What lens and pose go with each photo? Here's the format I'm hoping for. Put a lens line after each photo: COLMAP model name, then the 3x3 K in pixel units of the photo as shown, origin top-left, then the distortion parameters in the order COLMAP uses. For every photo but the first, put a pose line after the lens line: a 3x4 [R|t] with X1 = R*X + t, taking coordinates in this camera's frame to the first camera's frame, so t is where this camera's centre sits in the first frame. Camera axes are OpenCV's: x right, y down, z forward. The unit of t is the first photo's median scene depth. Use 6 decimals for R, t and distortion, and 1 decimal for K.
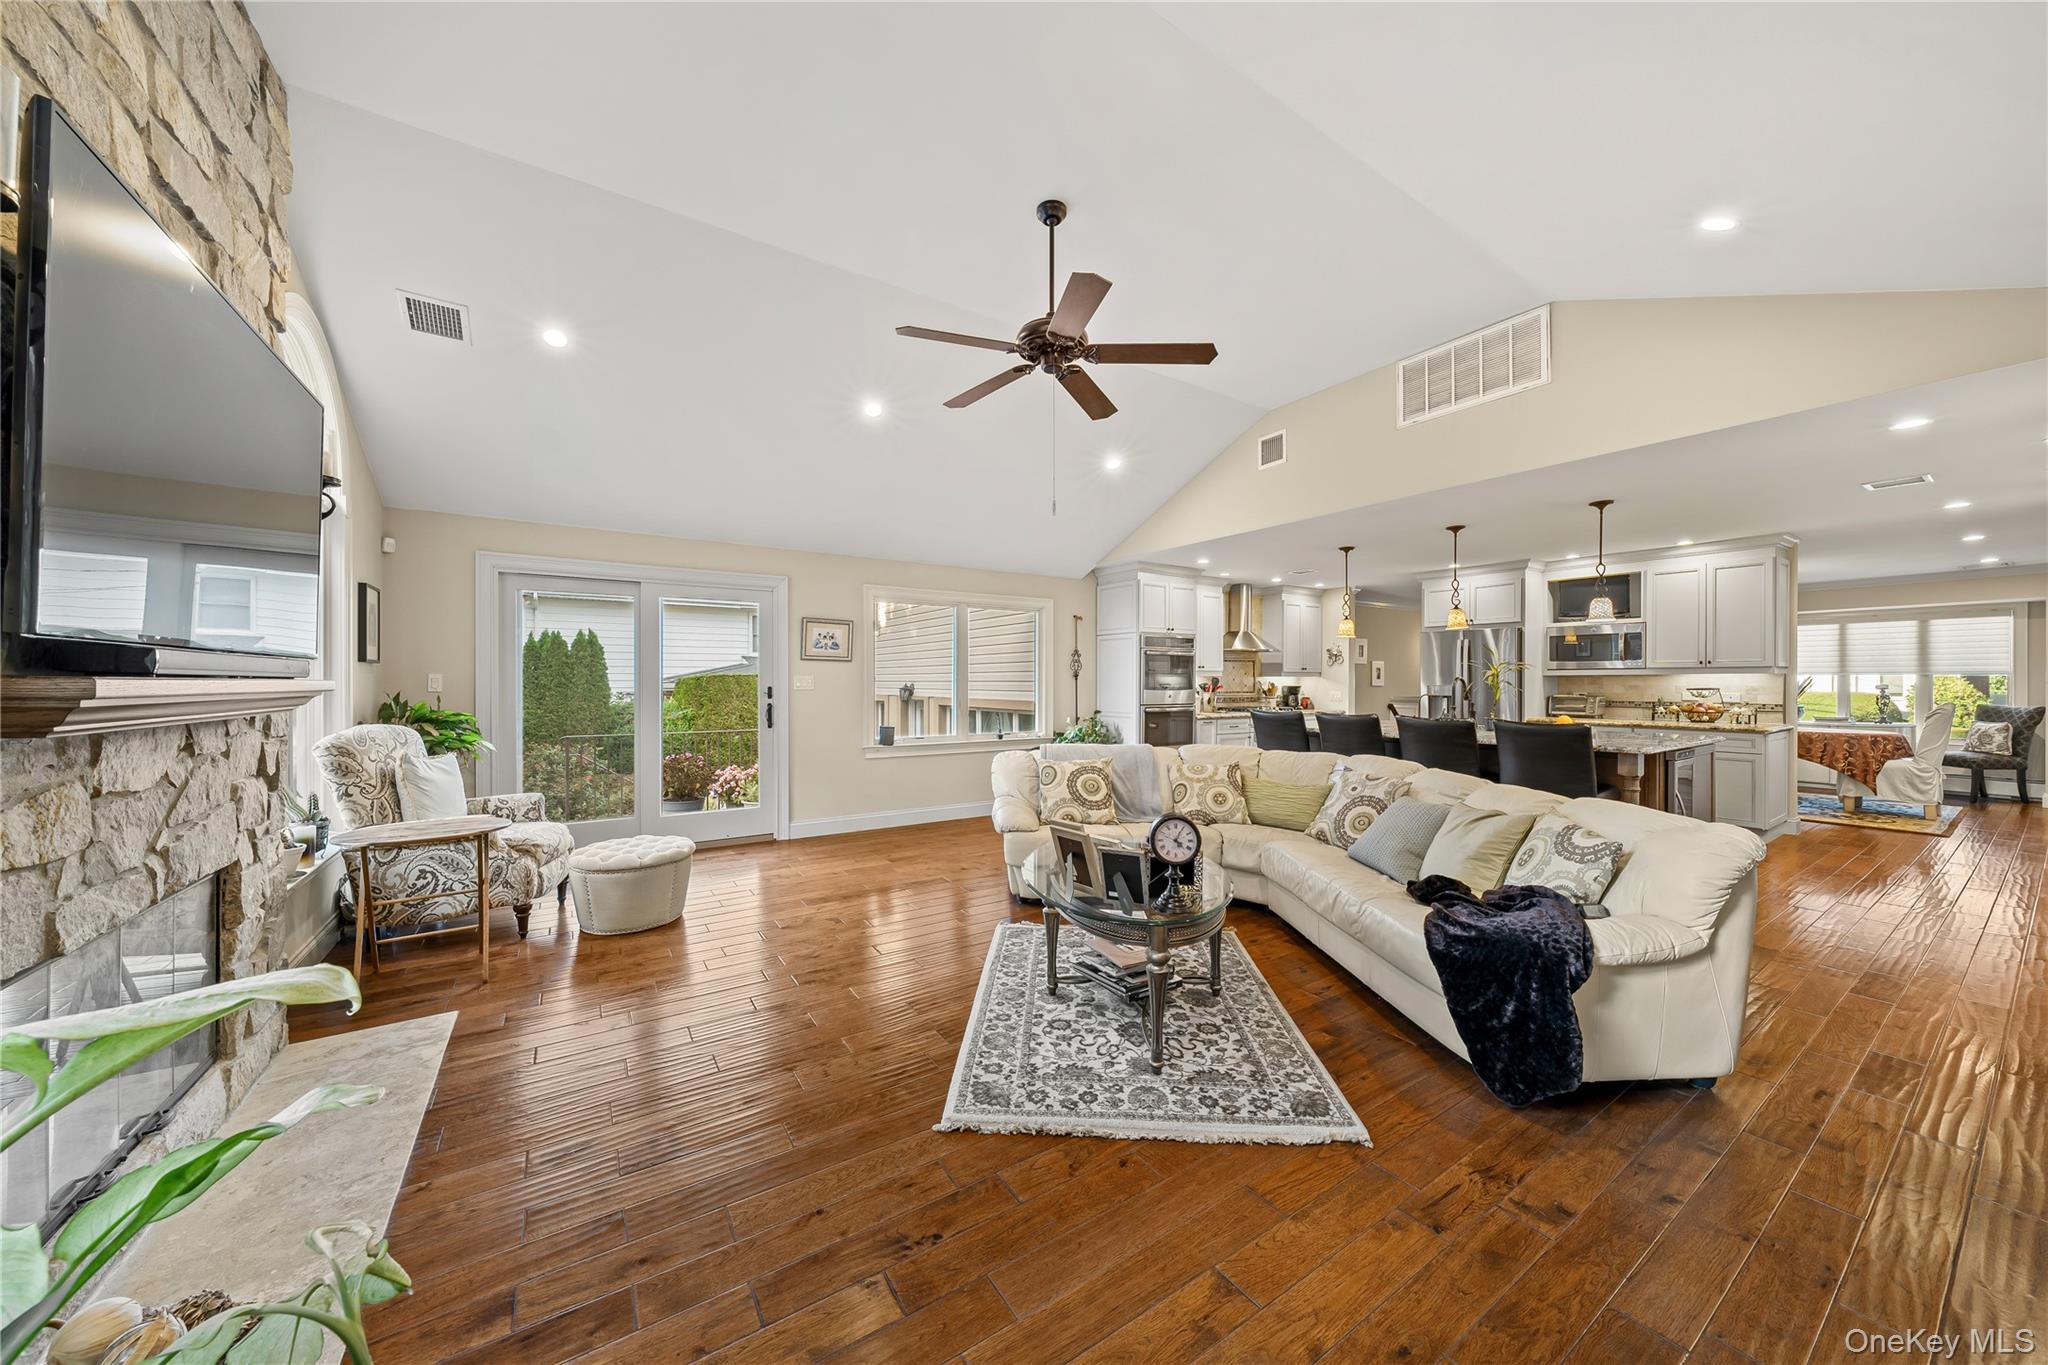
lens RADIAL K [[696.6, 0, 1031.3], [0, 696.6, 676.9], [0, 0, 1]] dist [-0.001525, 0.000018]
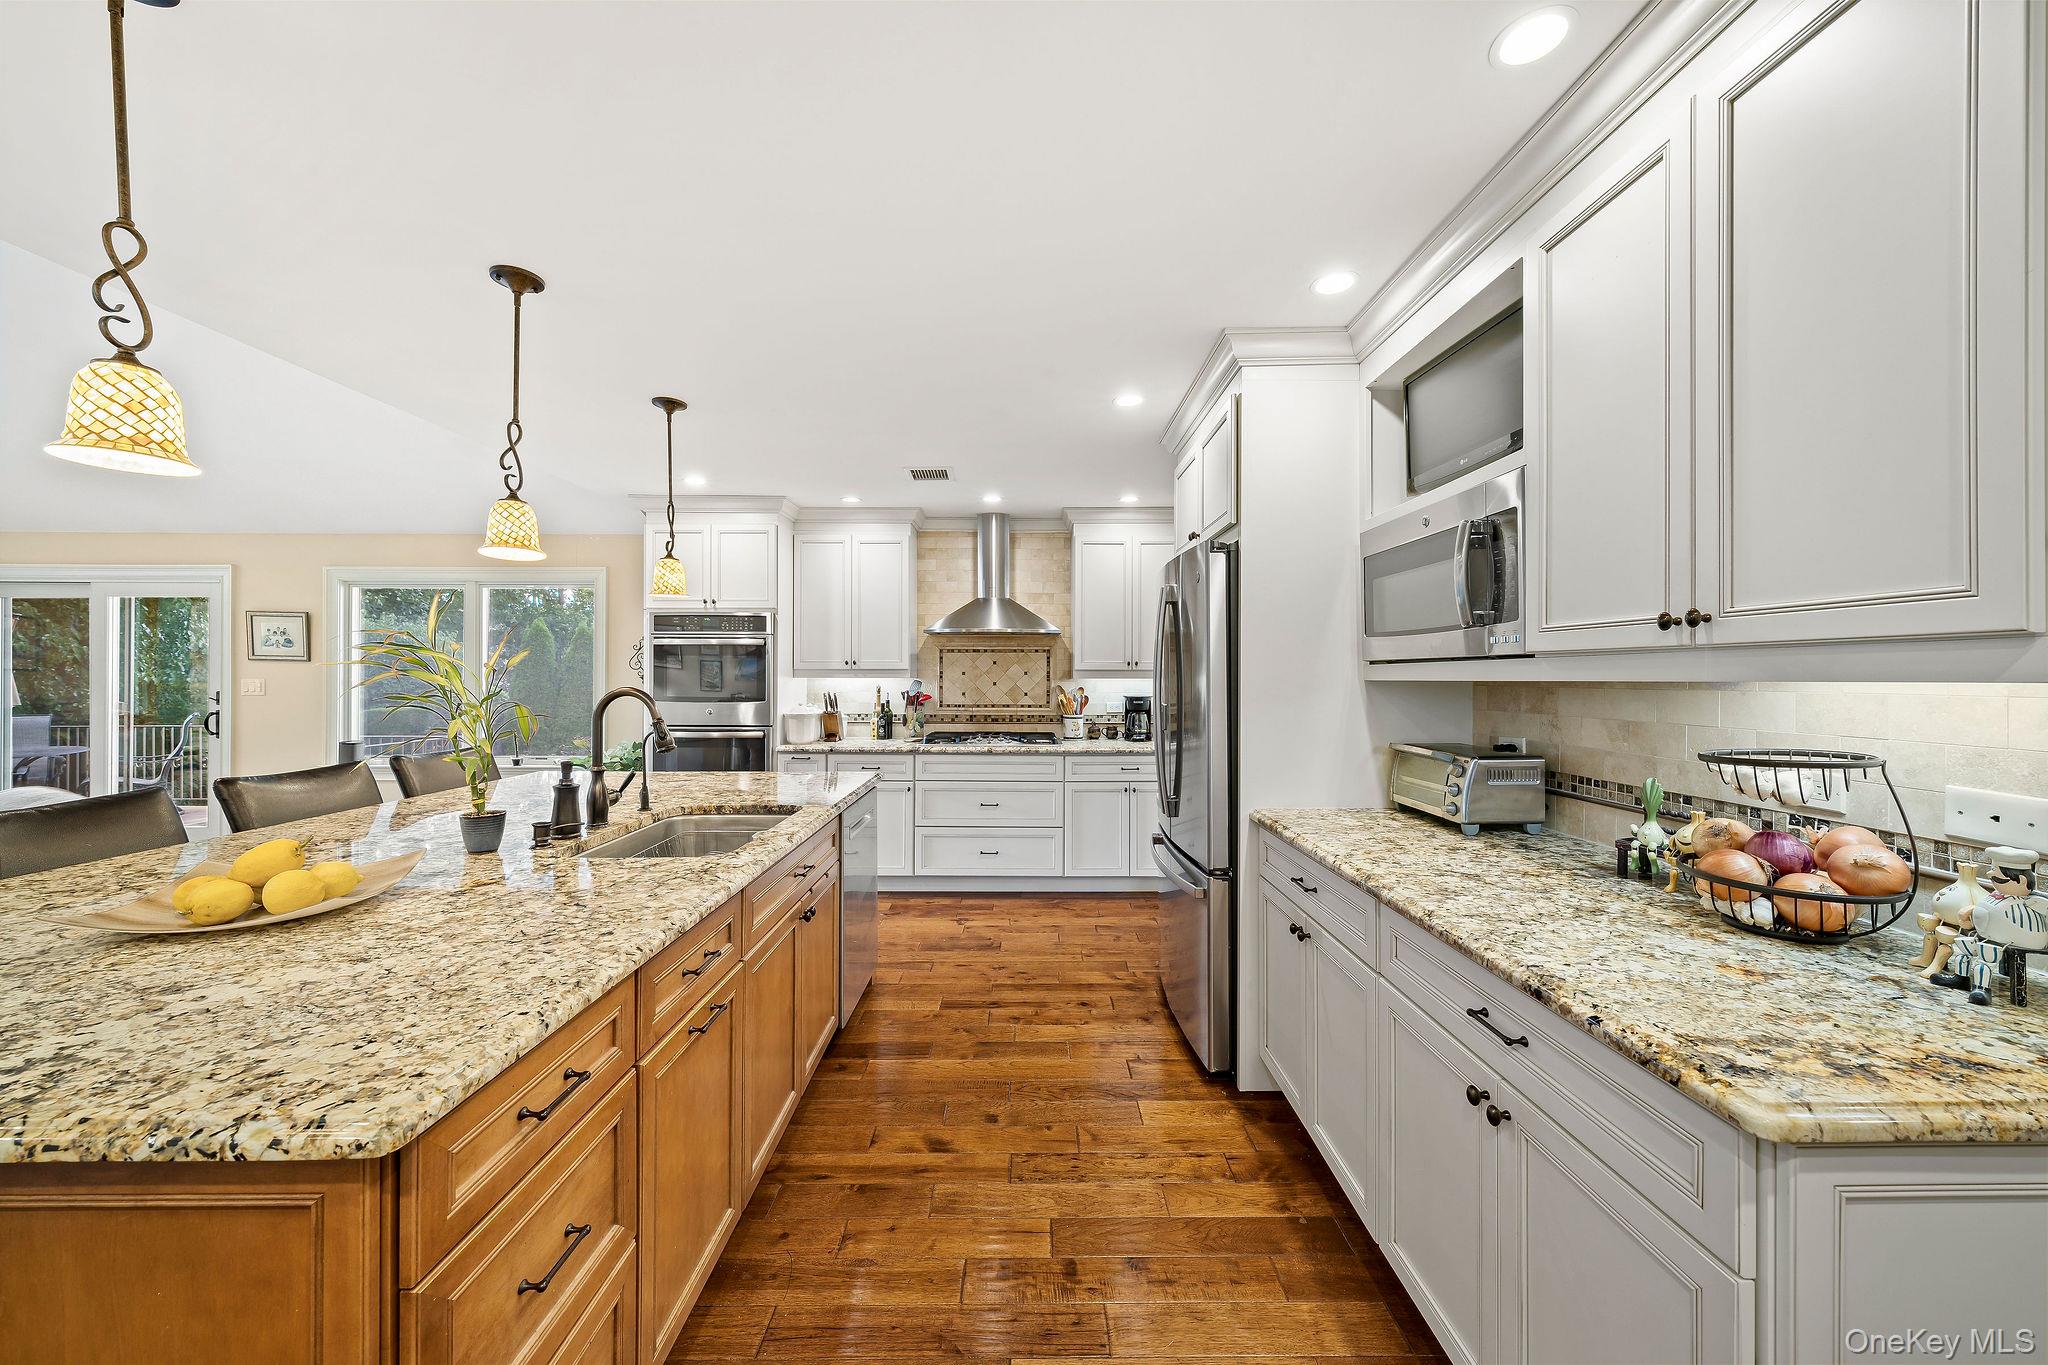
lens RADIAL K [[733.0, 0, 1028.6], [0, 733.0, 676.5], [0, 0, 1]] dist [-0.001803, -0.000329]
pose [[0.841099, 0.004562, -0.540862, 0.886634], [-0.001493, 0.999980, 0.006113, -0.010073], [0.540879, -0.004334, 0.841089, 0.698683]]
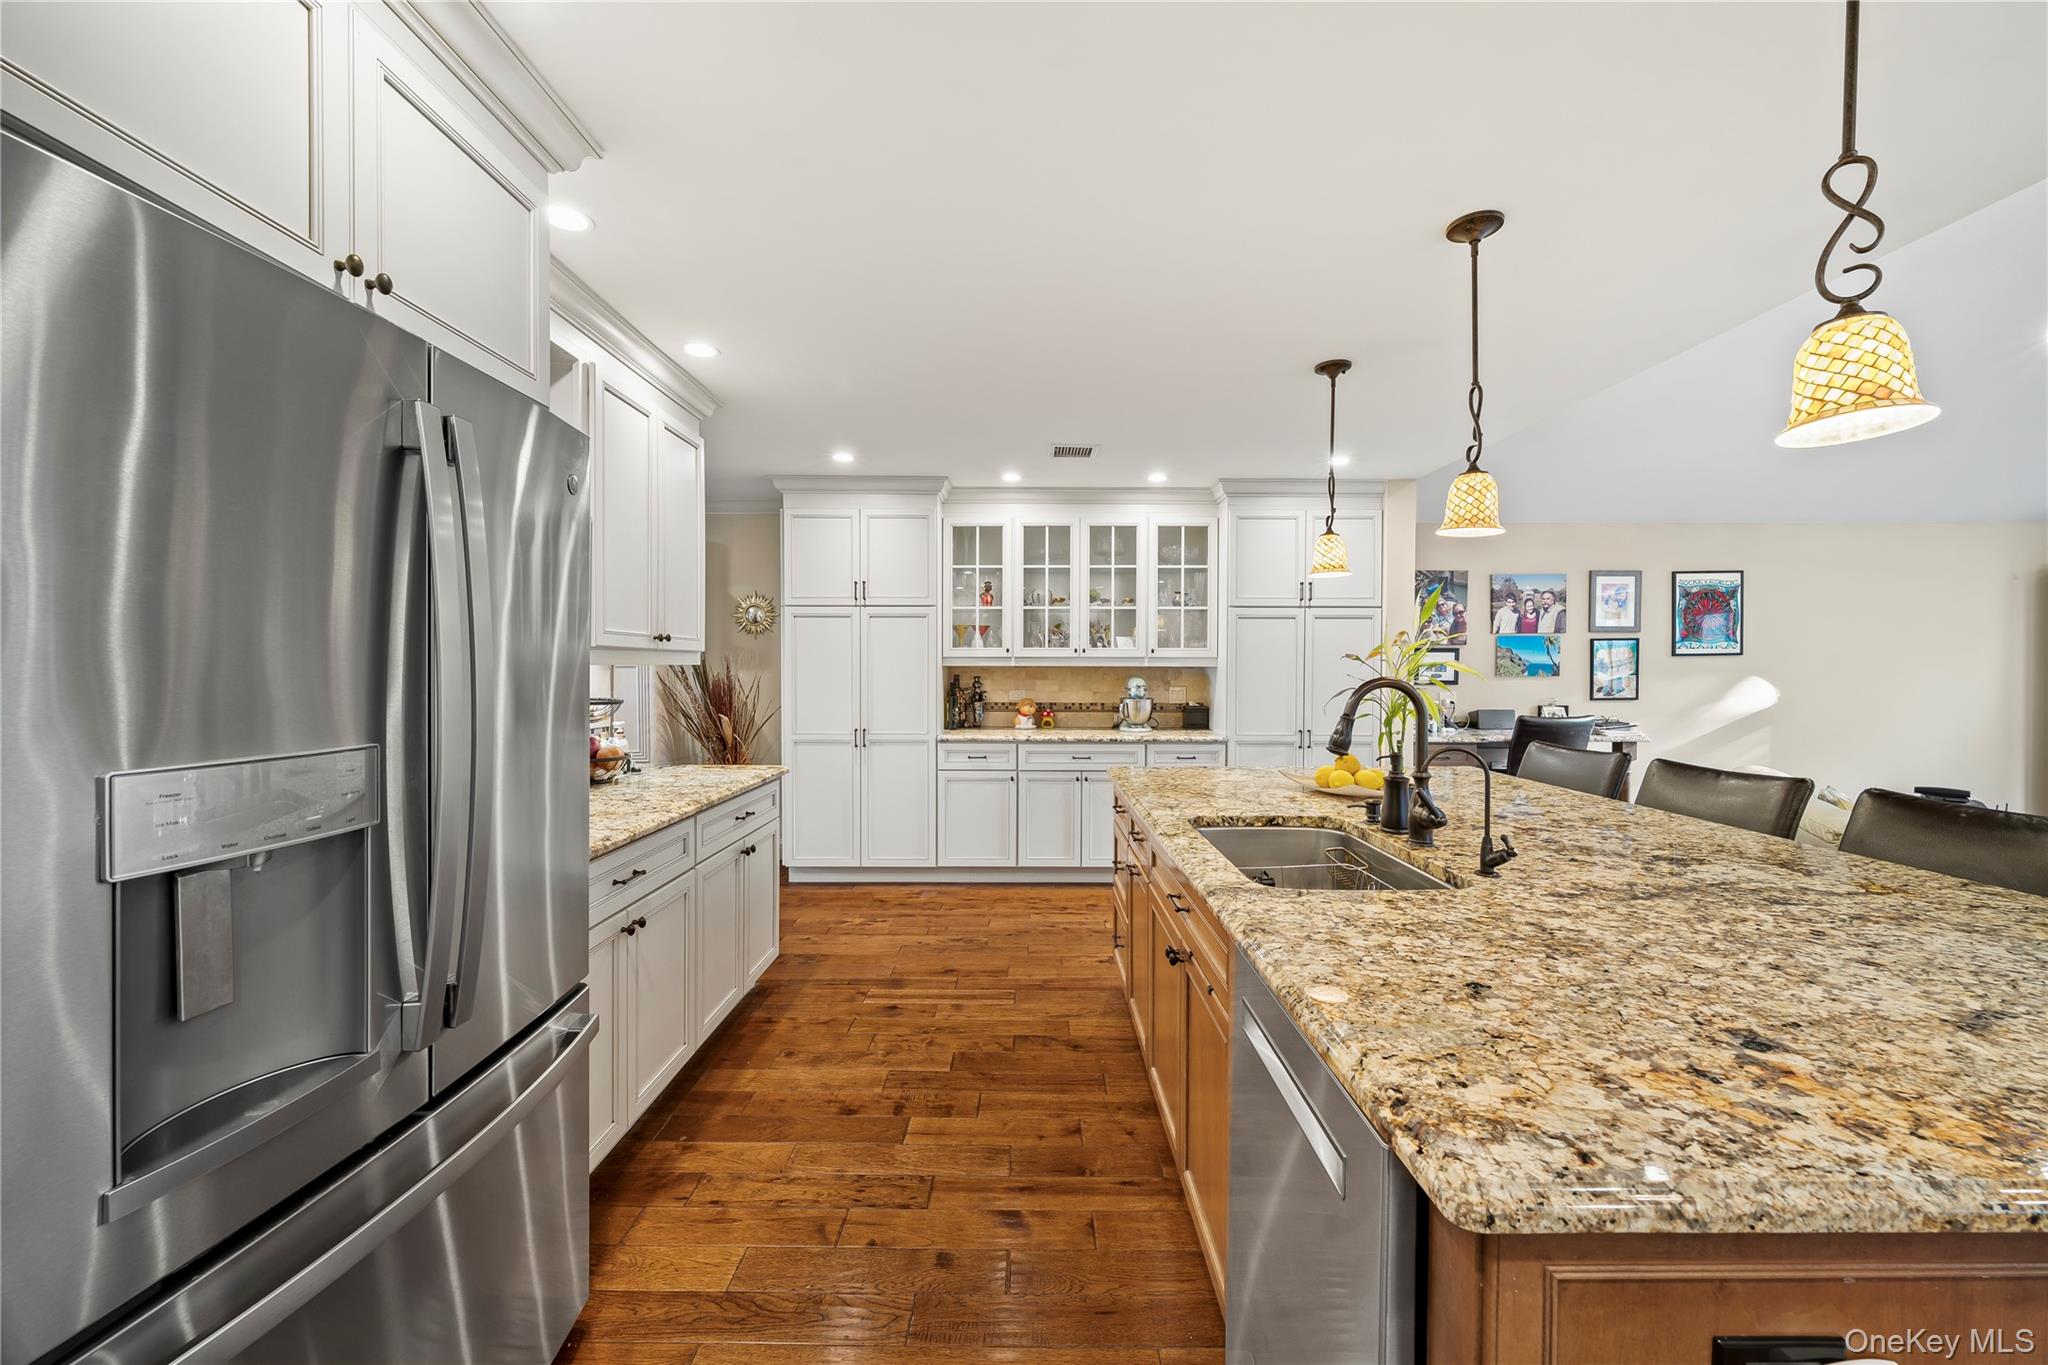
lens RADIAL K [[761.5, 0, 1024.0], [0, 761.5, 682.5], [0, 0, 1]] dist [-0.001198, -0.006394]
pose [[-0.832133, -0.010369, 0.554480, 0.498418], [-0.002014, 0.999875, 0.015676, -0.004898], [-0.554573, 0.011928, -0.832050, 1.207232]]
